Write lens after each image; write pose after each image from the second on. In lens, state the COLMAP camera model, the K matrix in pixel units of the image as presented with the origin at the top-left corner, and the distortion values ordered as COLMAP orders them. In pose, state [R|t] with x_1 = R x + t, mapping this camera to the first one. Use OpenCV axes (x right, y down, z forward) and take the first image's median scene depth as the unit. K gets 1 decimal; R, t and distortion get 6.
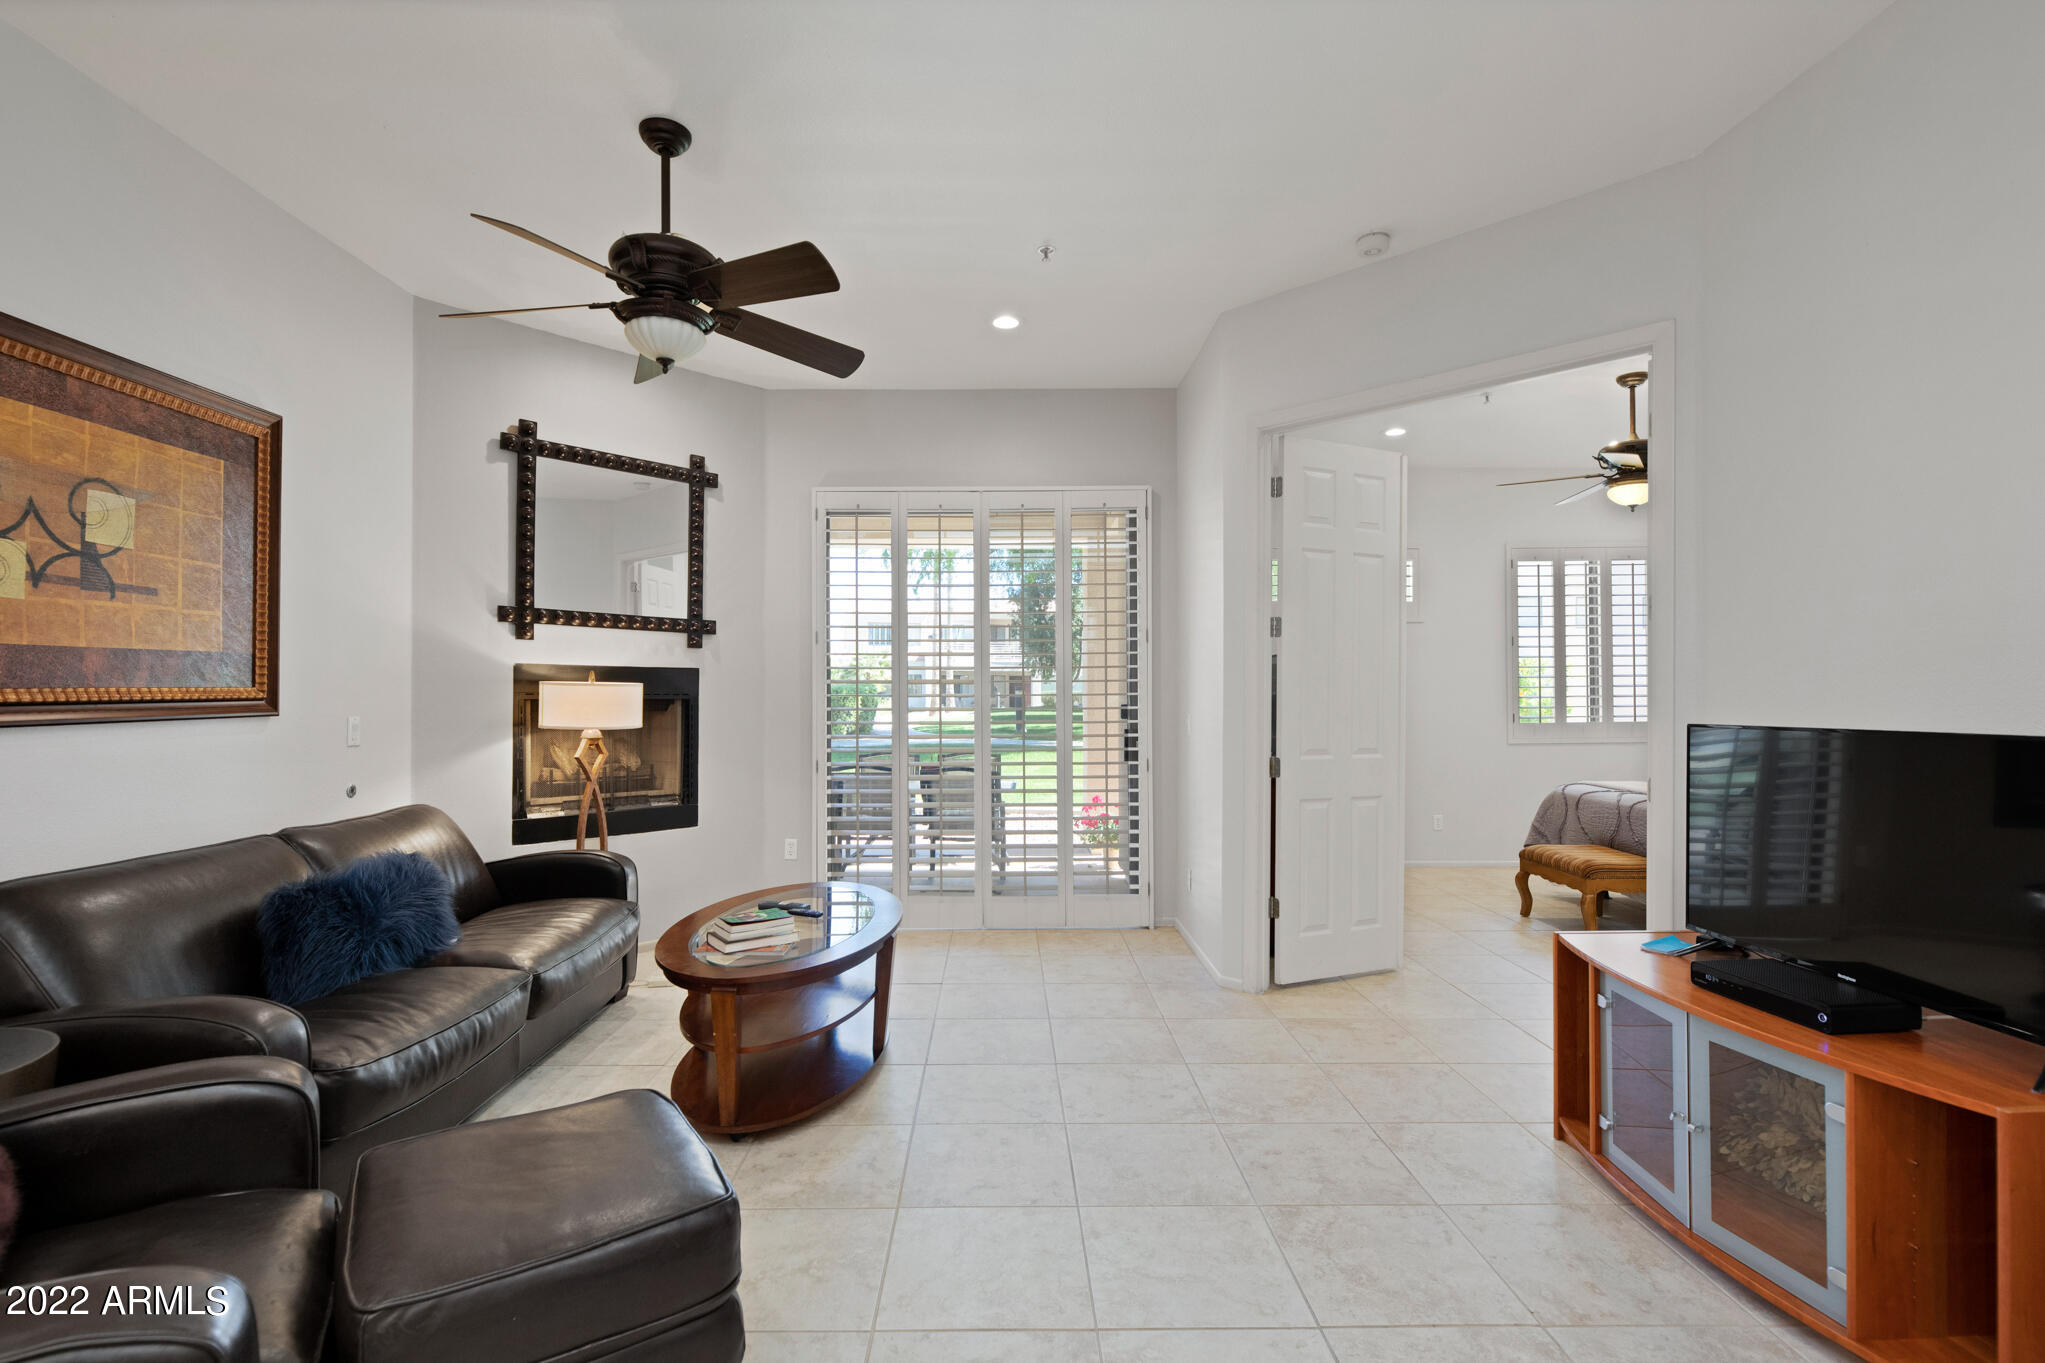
lens RADIAL K [[937.1, 0, 1010.3], [0, 937.1, 693.0], [0, 0, 1]] dist [0.000251, -0.000326]
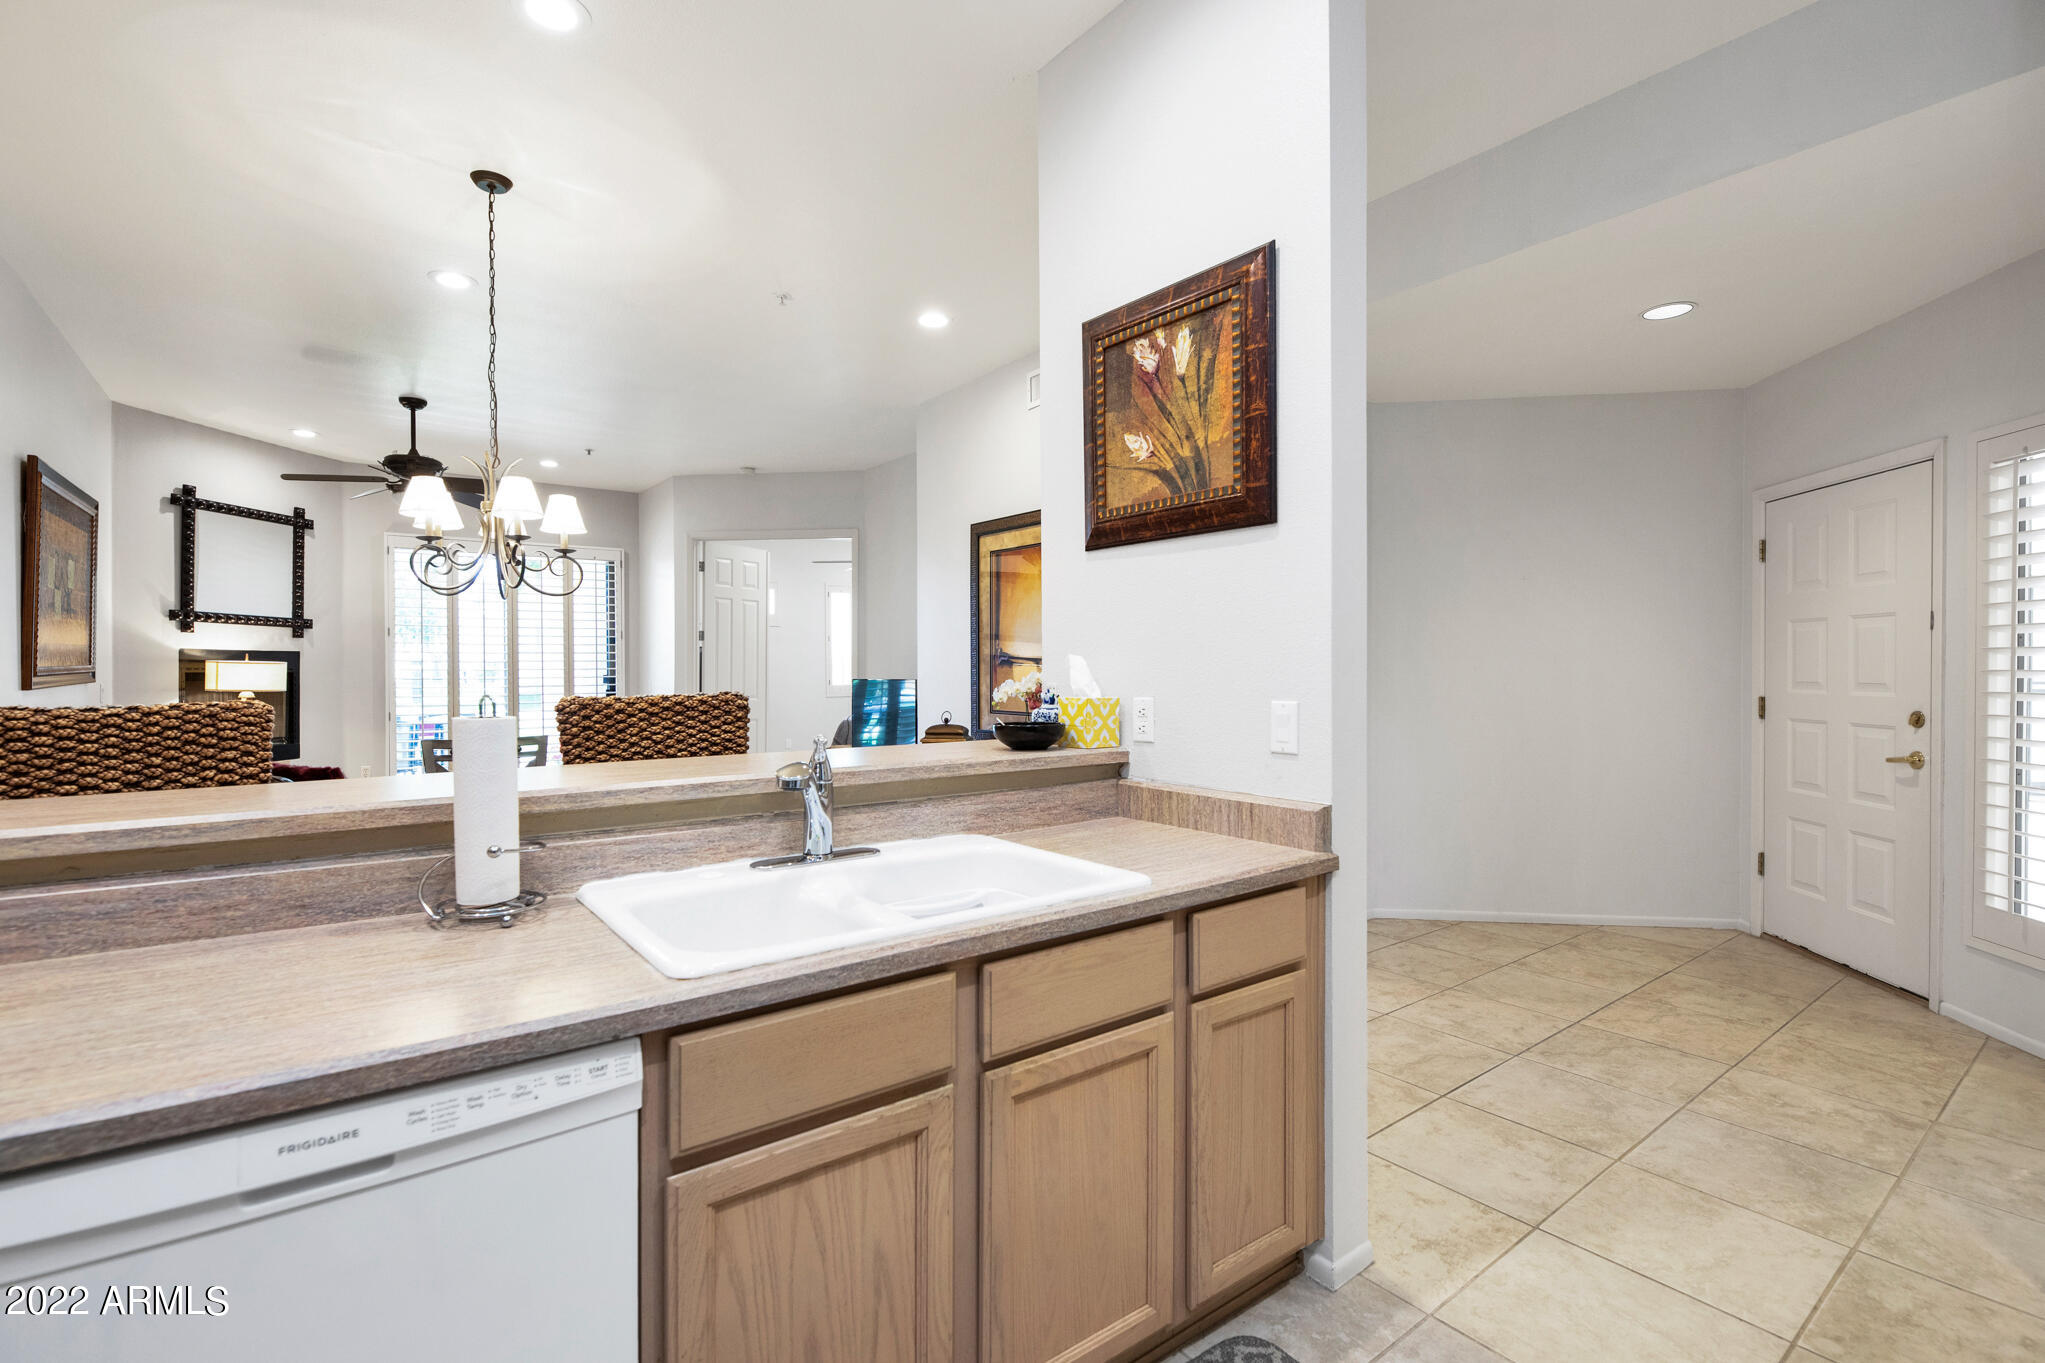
lens RADIAL K [[935.1, 0, 1049.7], [0, 935.1, 672.2], [0, 0, 1]] dist [-0.000011, -0.000893]
pose [[0.785236, -0.002783, 0.619190, -0.361050], [-0.000735, 0.999985, 0.005426, -0.003021], [-0.619196, -0.004716, 0.785222, -1.011032]]
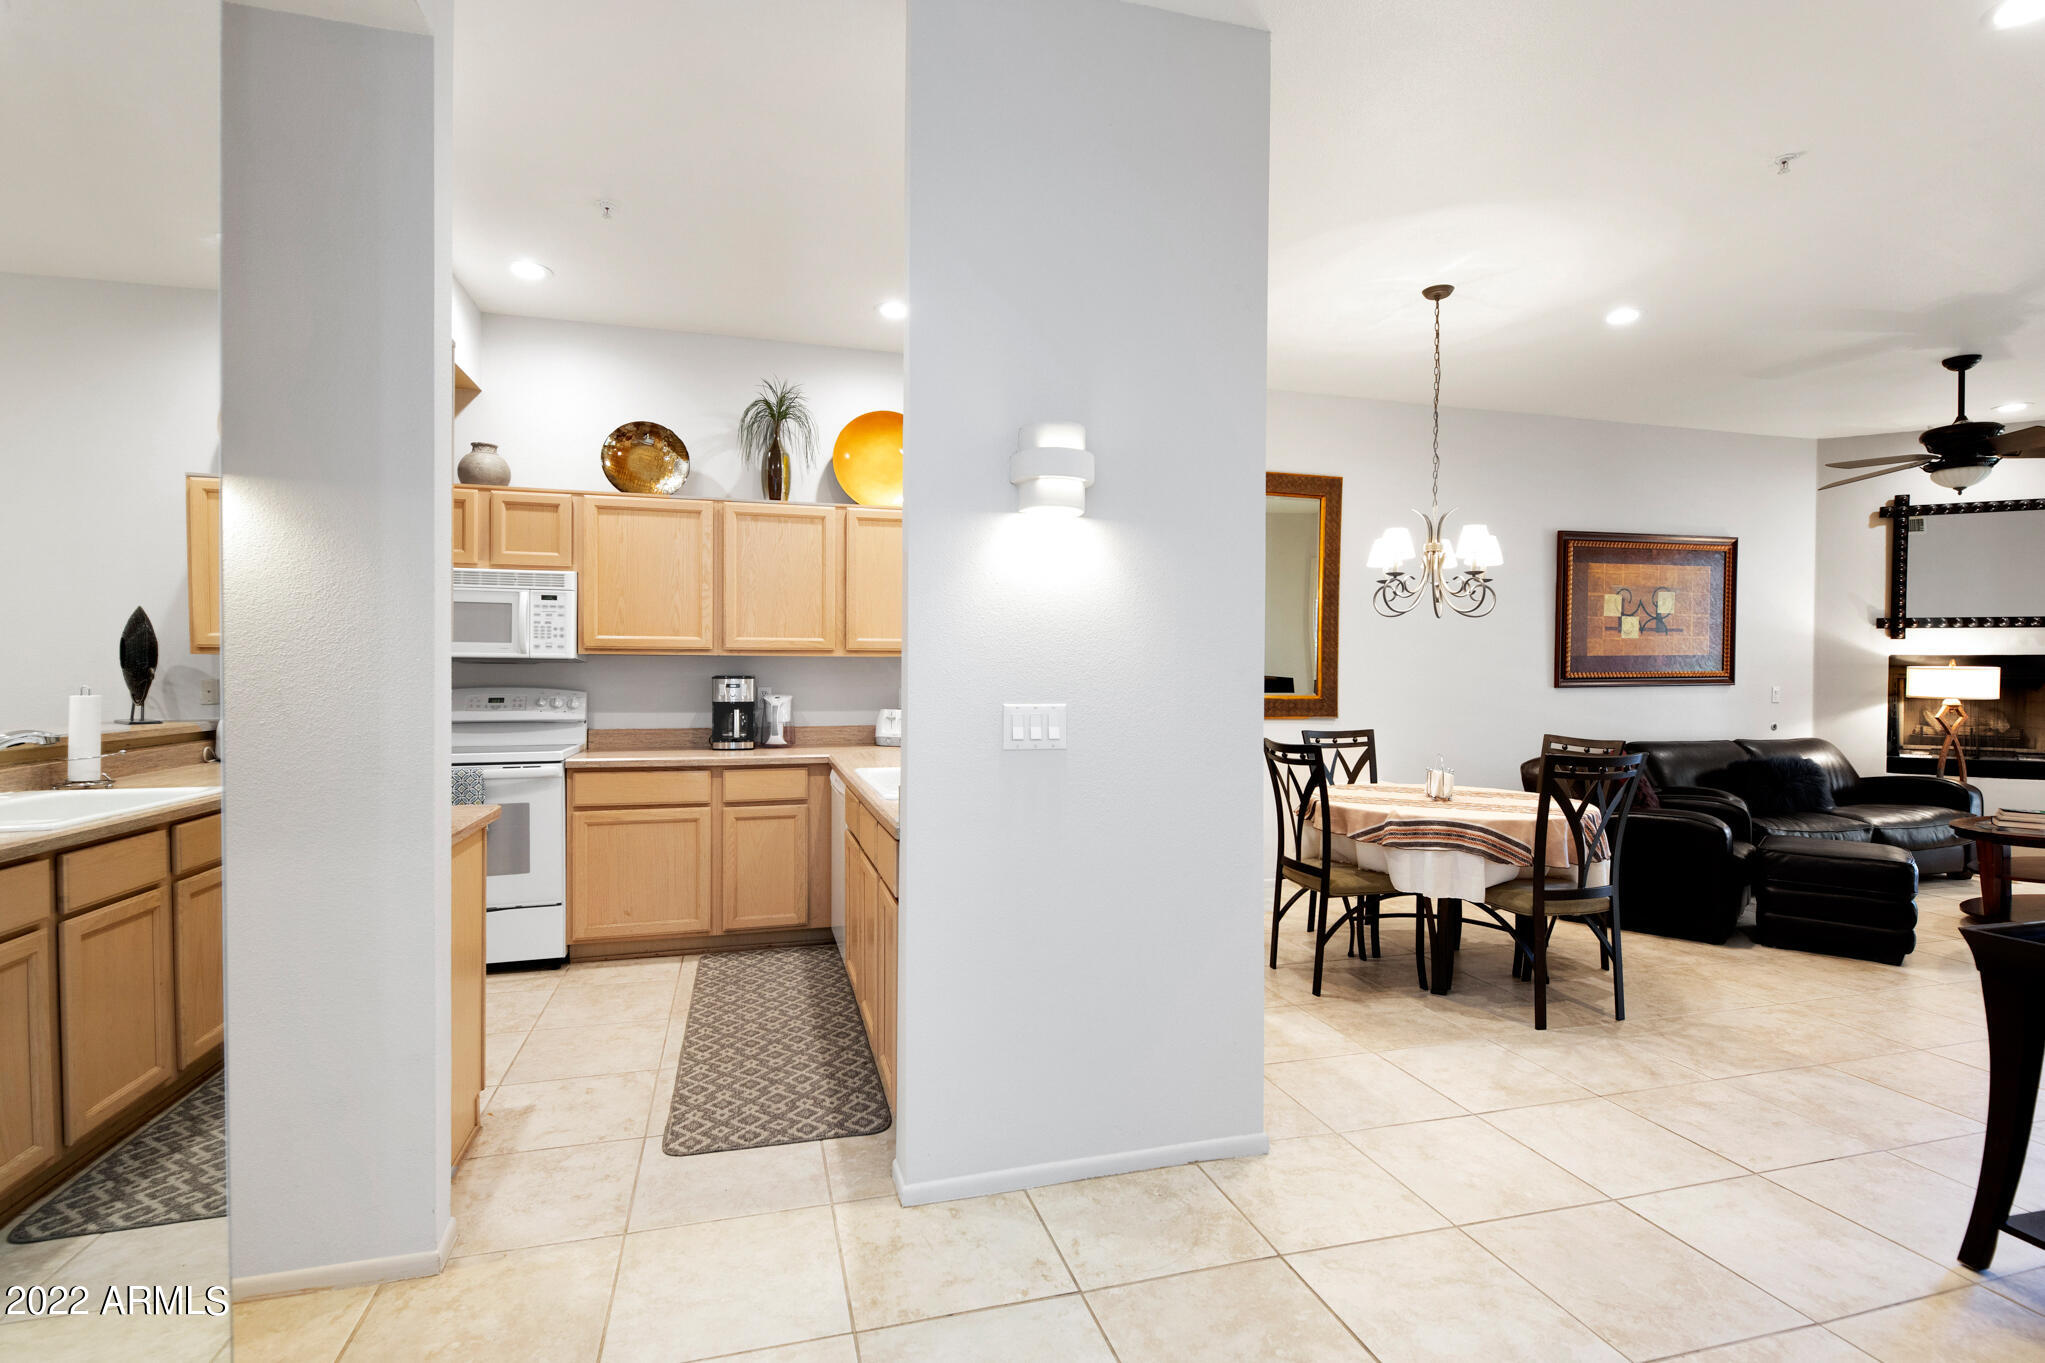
lens RADIAL K [[933.0, 0, 970.3], [0, 933.0, 680.2], [0, 0, 1]] dist [-0.001894, -0.000866]
pose [[0.227038, 0.010061, -0.973834, 0.612688], [-0.001002, 0.999949, 0.010097, -0.003740], [0.973885, -0.001317, 0.227036, -0.811895]]
